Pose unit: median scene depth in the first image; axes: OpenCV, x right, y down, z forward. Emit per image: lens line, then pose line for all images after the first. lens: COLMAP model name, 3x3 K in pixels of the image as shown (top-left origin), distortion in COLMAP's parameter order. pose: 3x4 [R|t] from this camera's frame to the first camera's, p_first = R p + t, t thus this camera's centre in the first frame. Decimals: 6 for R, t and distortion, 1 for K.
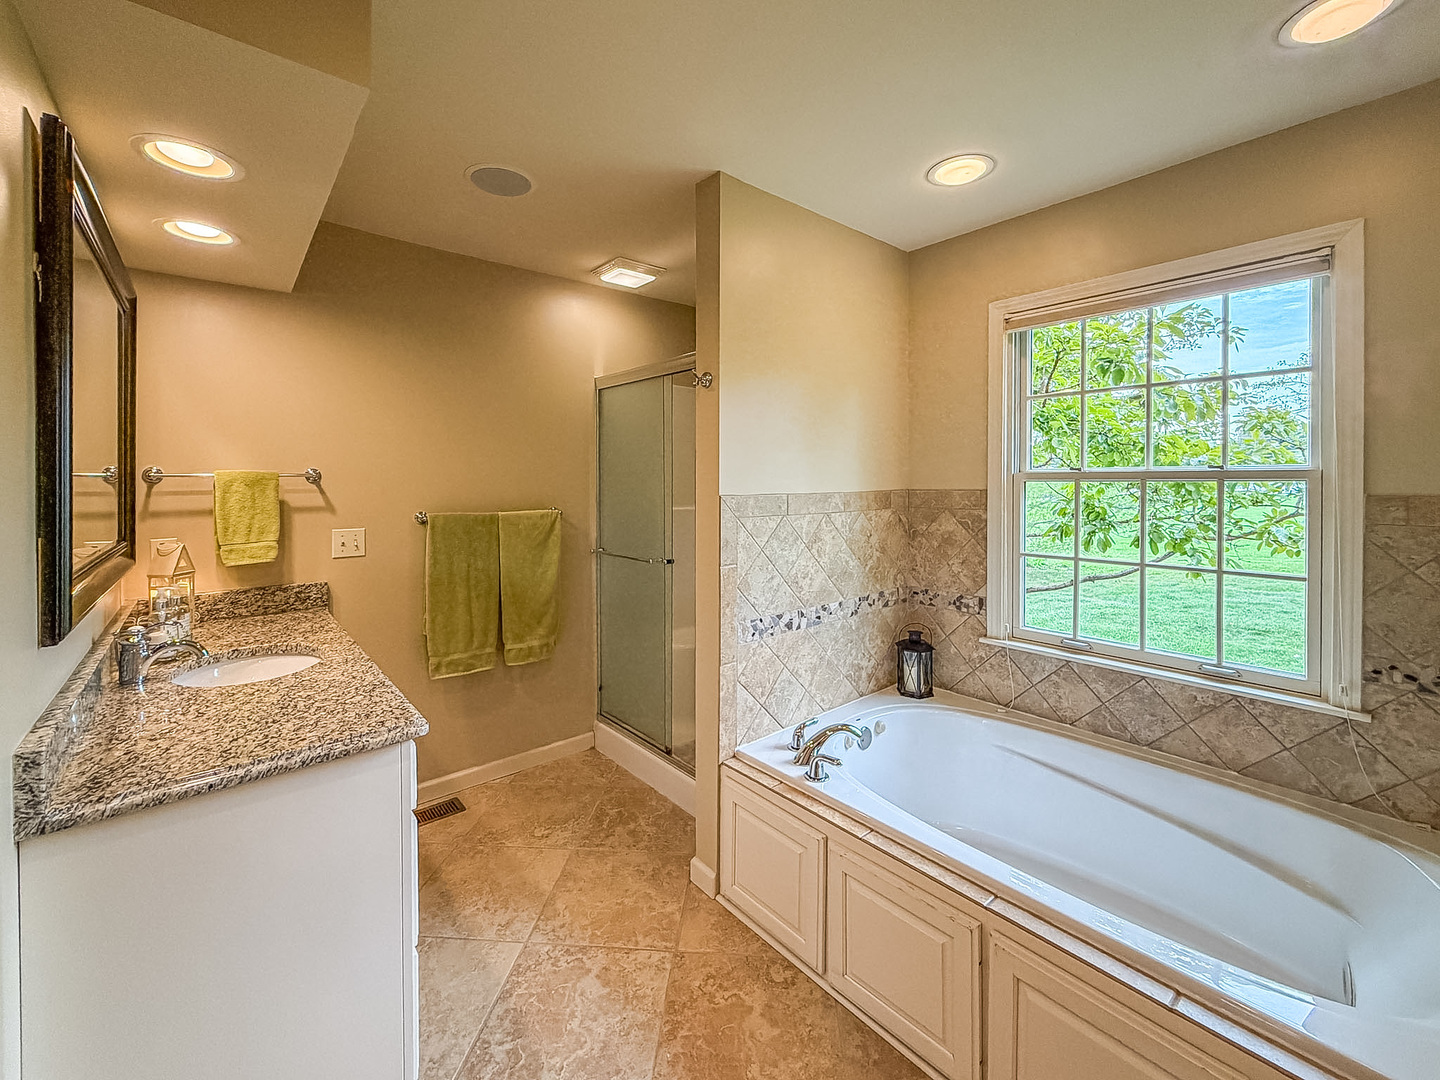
lens RADIAL K [[601.9, 0, 713.3], [0, 601.9, 539.6], [0, 0, 1]] dist [0.000998, 0.000015]
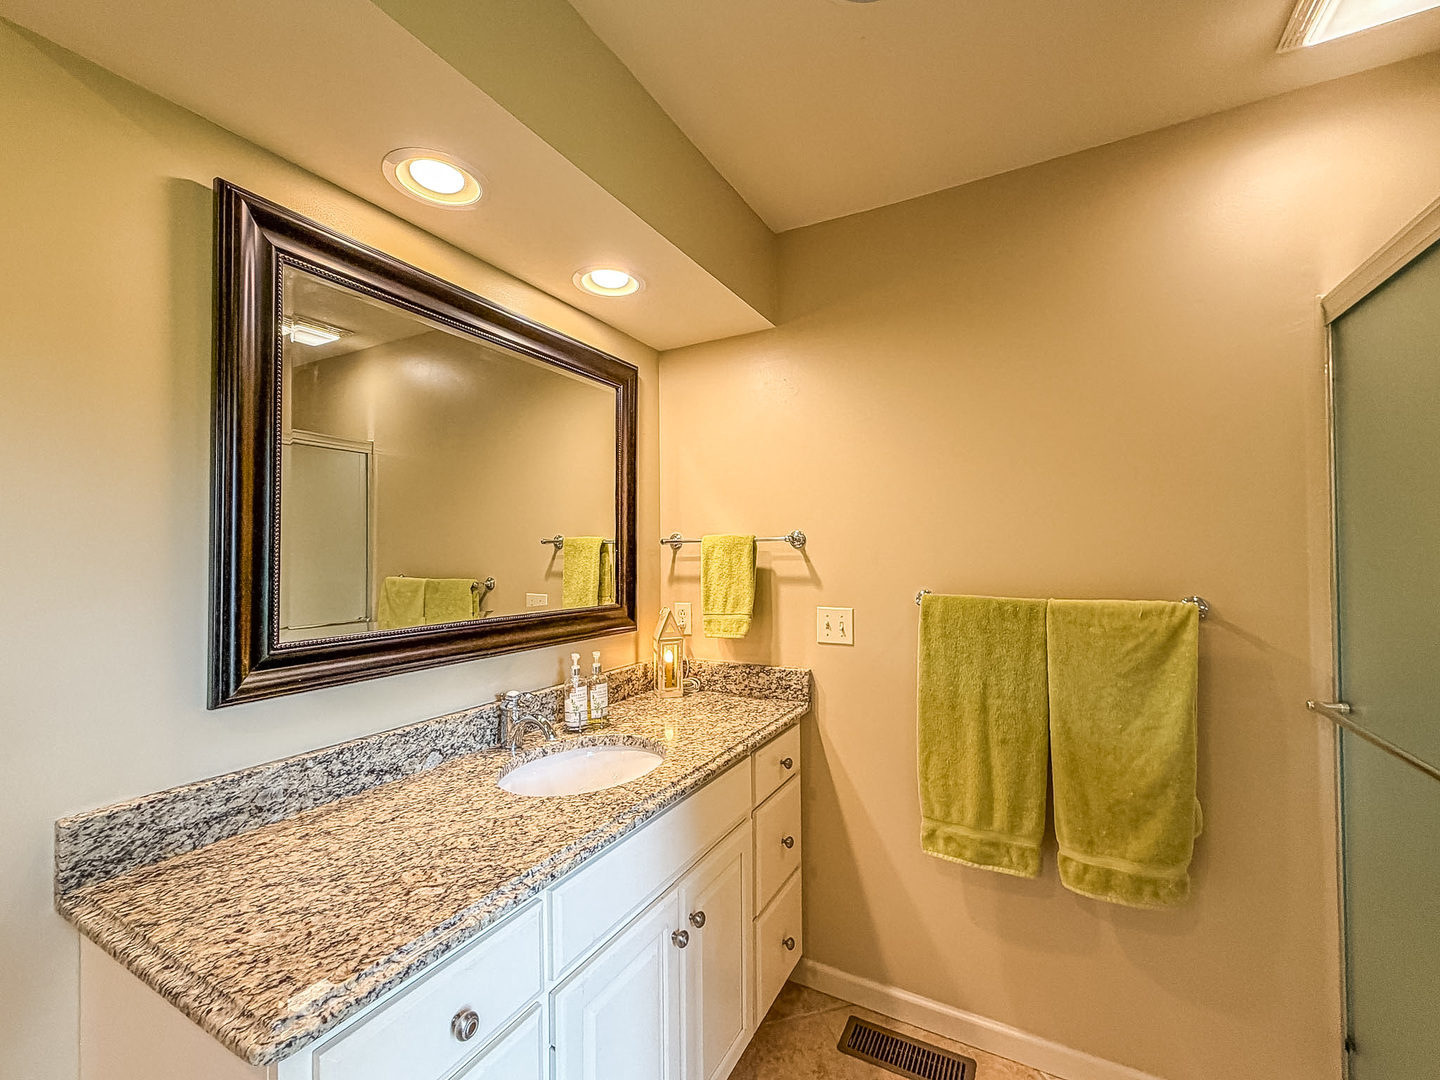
lens RADIAL K [[590.0, 0, 717.5], [0, 590.0, 551.3], [0, 0, 1]] dist [0.001528, 0.000453]
pose [[0.364910, -0.004728, -0.931031, 0.041370], [-0.085618, 0.995580, -0.038613, -0.044712], [0.927098, 0.093803, 0.362892, 0.549726]]
